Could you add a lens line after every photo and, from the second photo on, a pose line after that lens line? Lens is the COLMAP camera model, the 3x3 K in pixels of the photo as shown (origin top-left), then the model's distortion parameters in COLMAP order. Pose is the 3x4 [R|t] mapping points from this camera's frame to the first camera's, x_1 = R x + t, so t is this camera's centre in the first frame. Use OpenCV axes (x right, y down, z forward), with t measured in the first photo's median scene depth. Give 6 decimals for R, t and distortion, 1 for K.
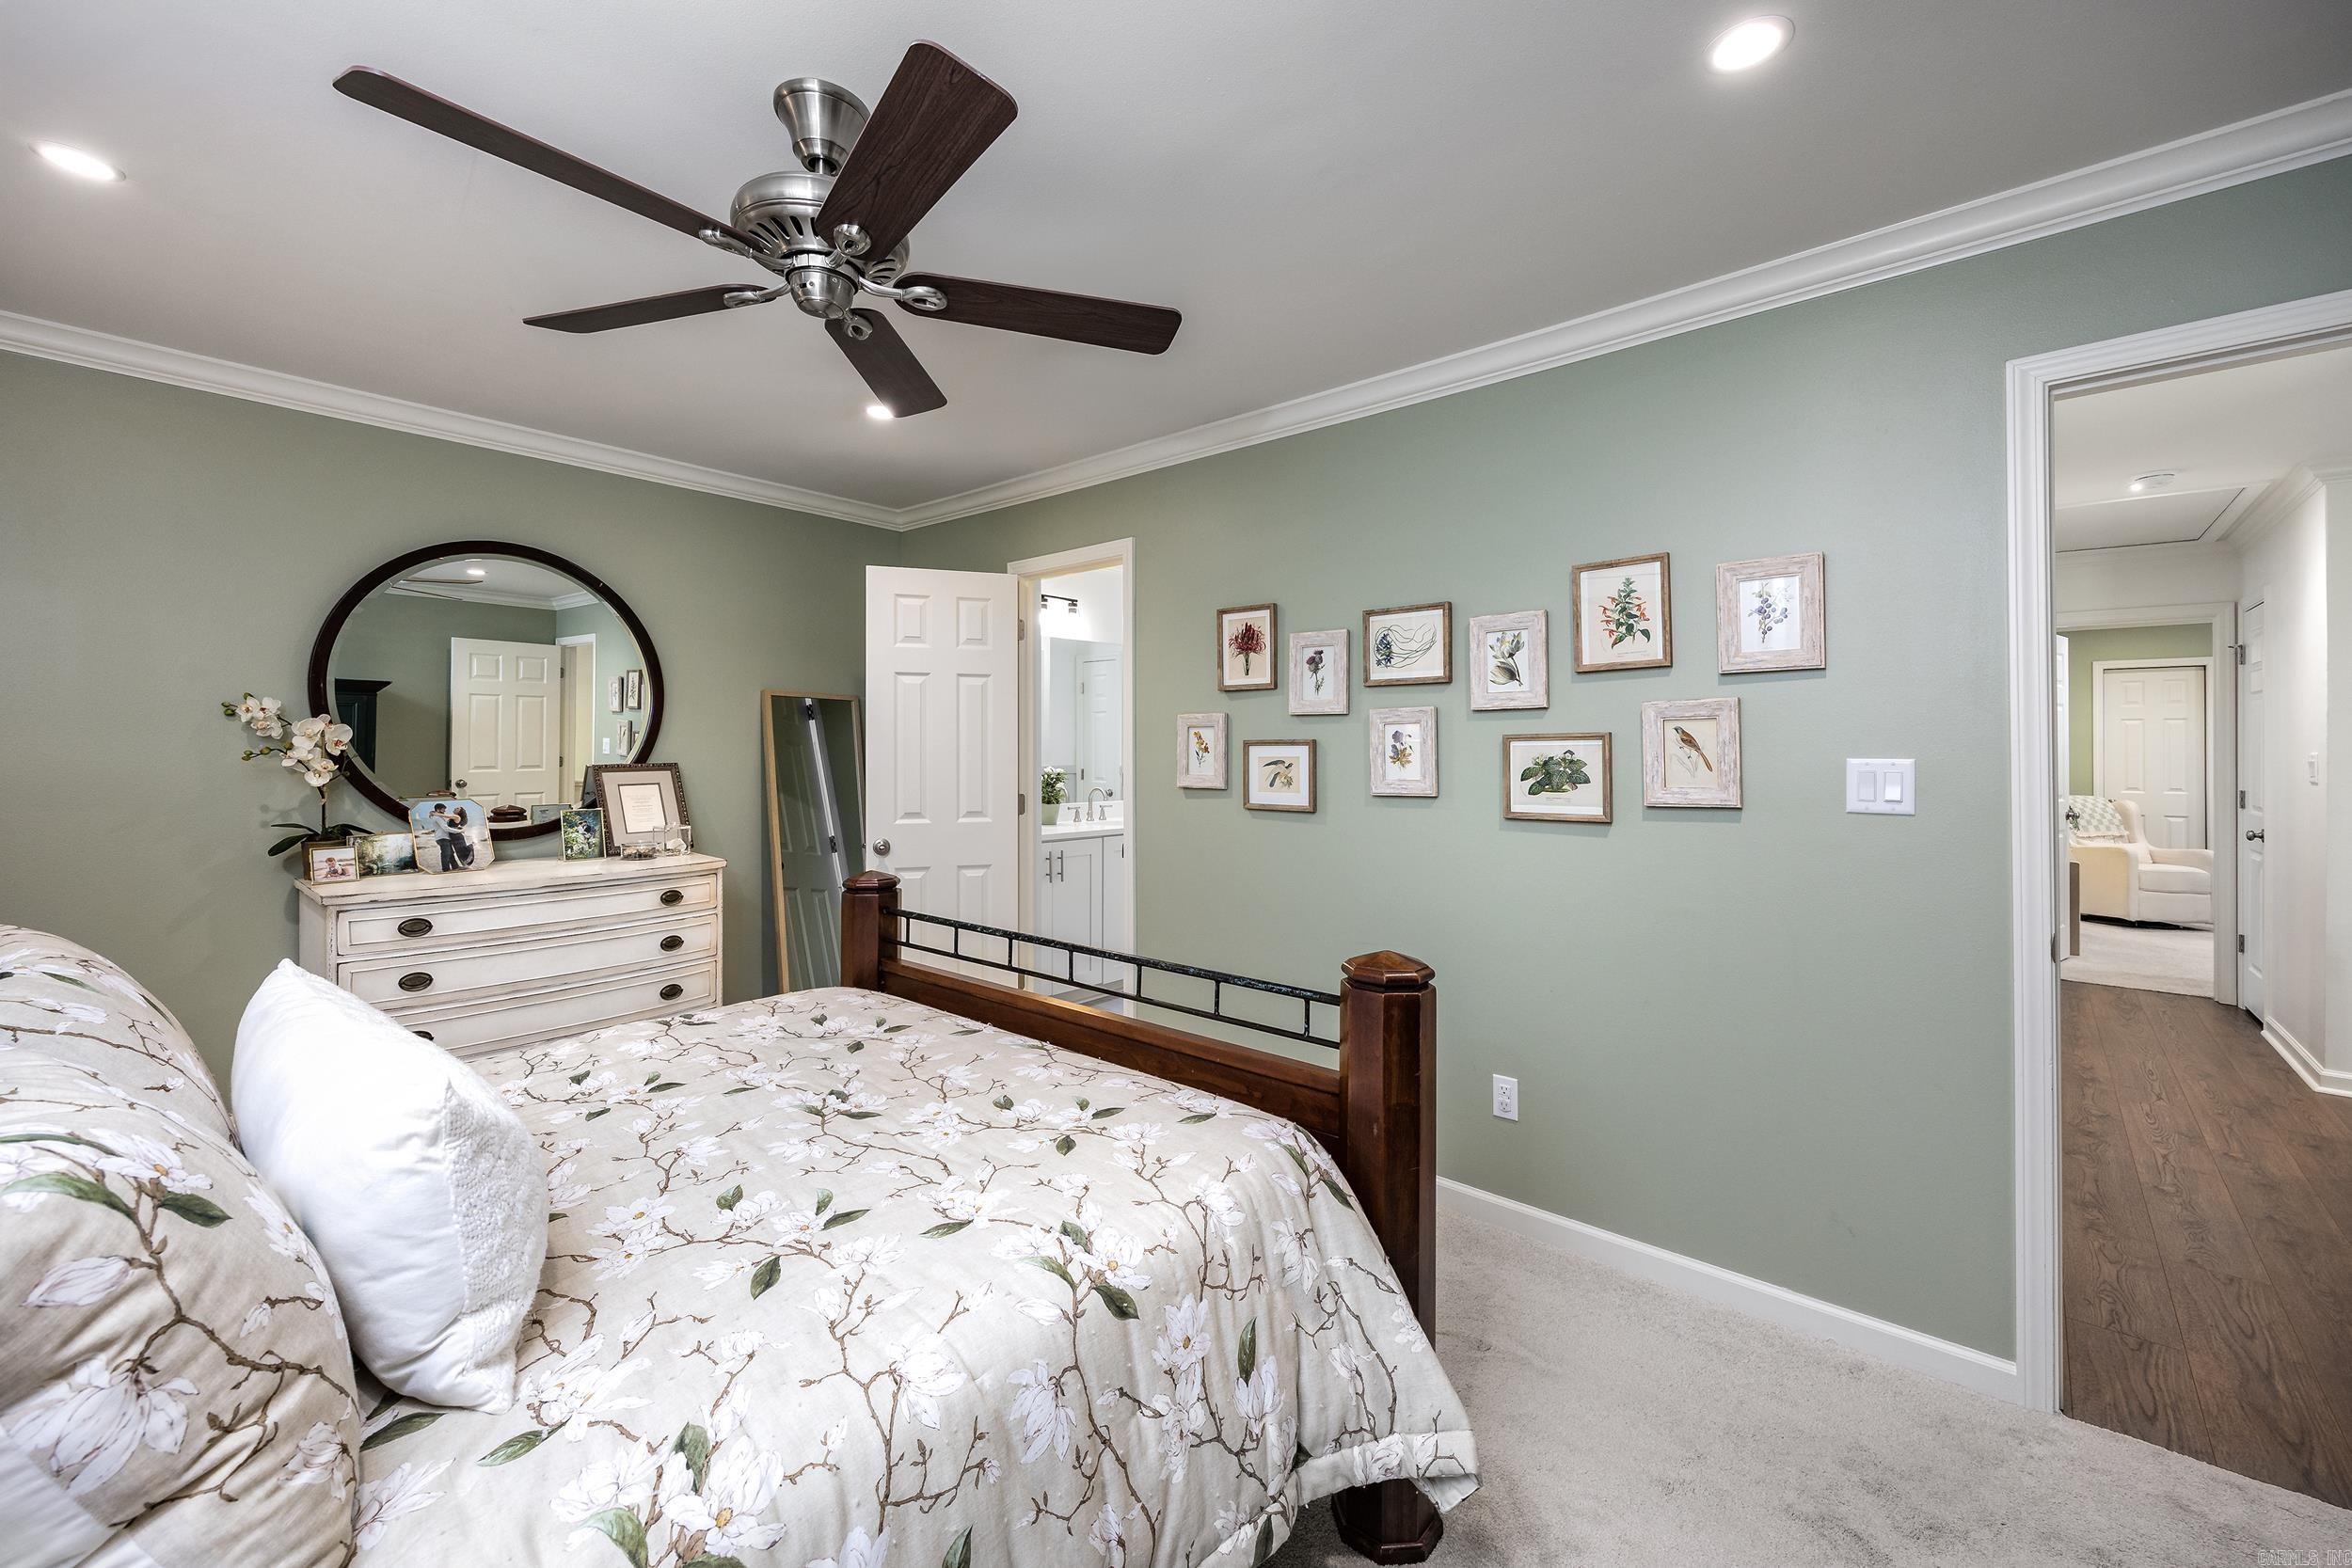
lens RADIAL K [[939.4, 0, 1180.8], [0, 939.4, 737.2], [0, 0, 1]] dist [-0.002578, 0.000043]
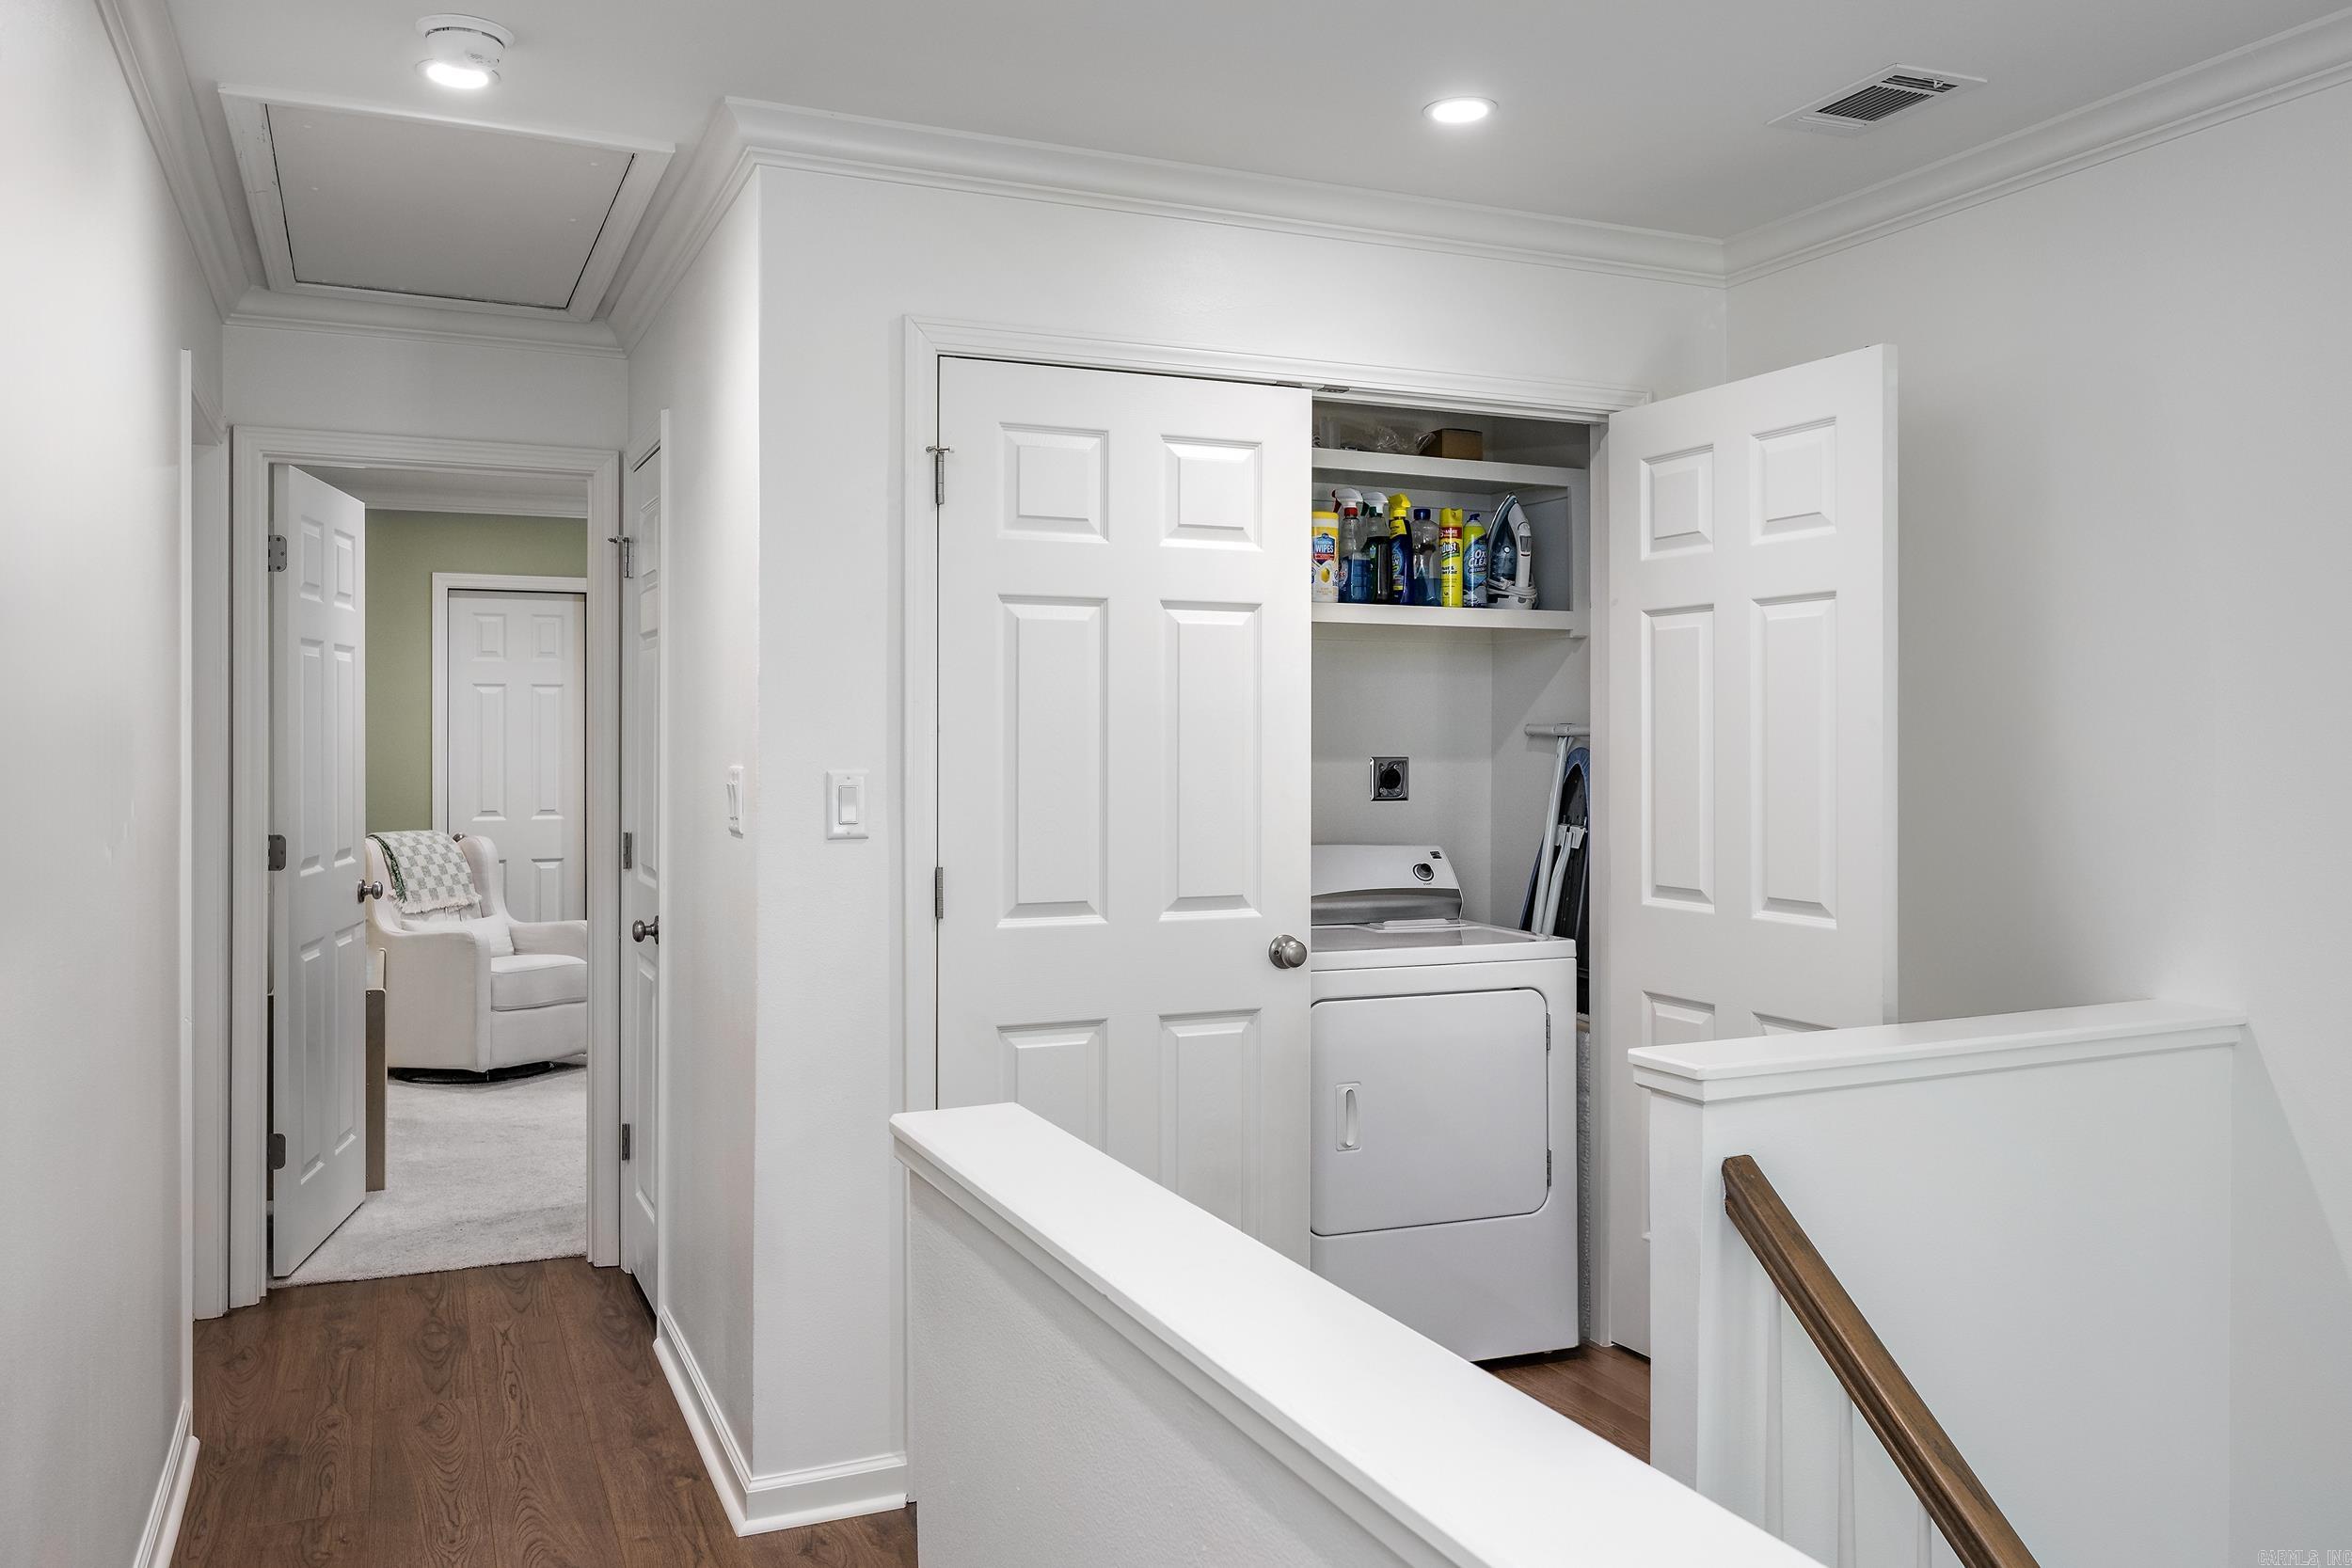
lens RADIAL K [[1773.8, 0, 1176.0], [0, 1773.8, 784.0], [0, 0, 1]] dist [-0.002039, -0.000249]
pose [[0.413359, -0.025919, 0.910199, 0.399002], [-0.015348, 0.999254, 0.035425, -0.006577], [-0.910439, -0.028613, 0.412653, 0.348706]]
